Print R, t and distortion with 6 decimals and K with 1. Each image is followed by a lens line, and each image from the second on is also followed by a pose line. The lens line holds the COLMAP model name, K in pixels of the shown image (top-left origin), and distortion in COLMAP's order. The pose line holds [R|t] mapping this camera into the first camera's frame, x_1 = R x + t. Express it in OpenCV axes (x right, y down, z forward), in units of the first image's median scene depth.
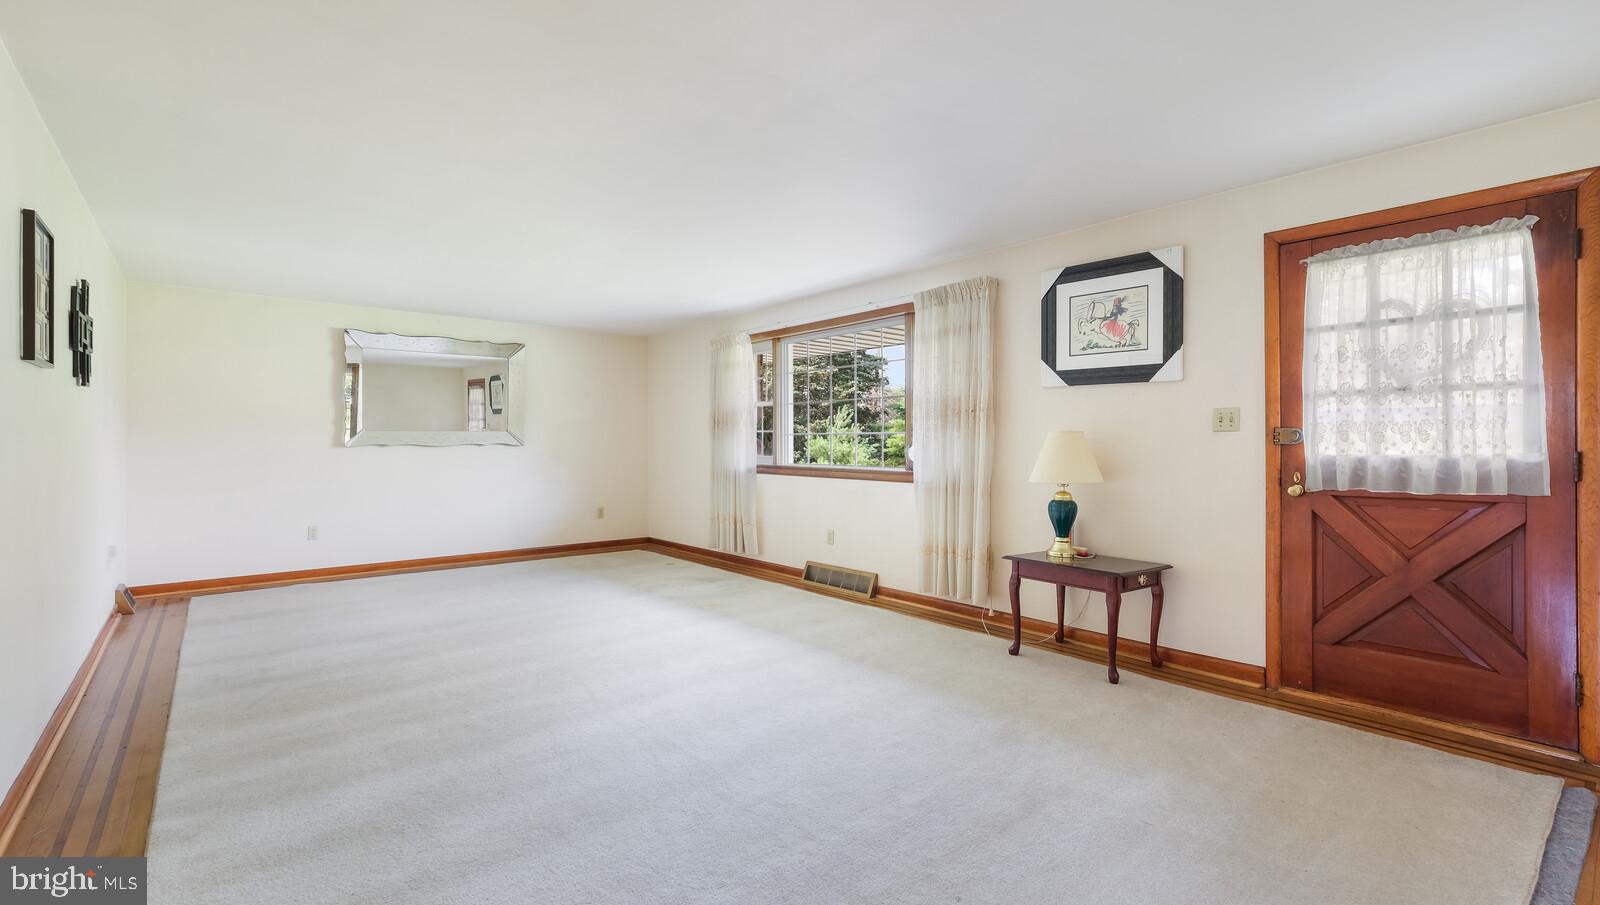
lens RADIAL K [[701.7, 0, 807.3], [0, 701.7, 444.5], [0, 0, 1]] dist [0.002140, 0.002468]
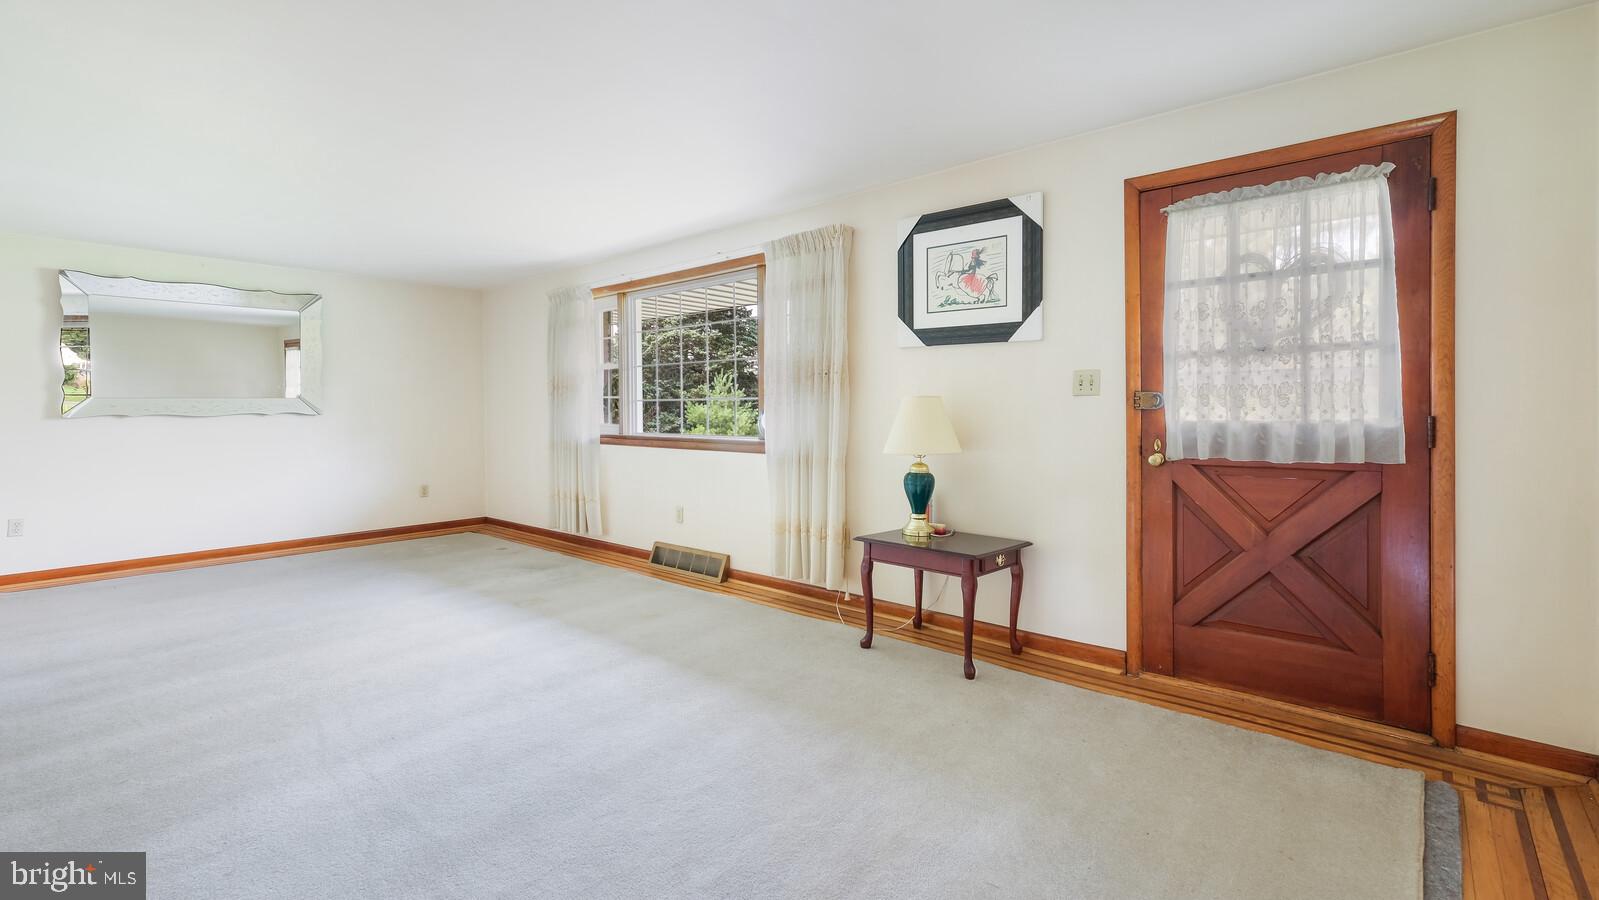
lens RADIAL K [[694.3, 0, 807.7], [0, 694.3, 417.6], [0, 0, 1]] dist [0.004335, 0.000574]
pose [[0.988257, -0.008106, 0.152585, 0.089890], [0.006347, 0.999908, 0.012014, -0.003026], [-0.152668, -0.010905, 0.988217, 0.145555]]
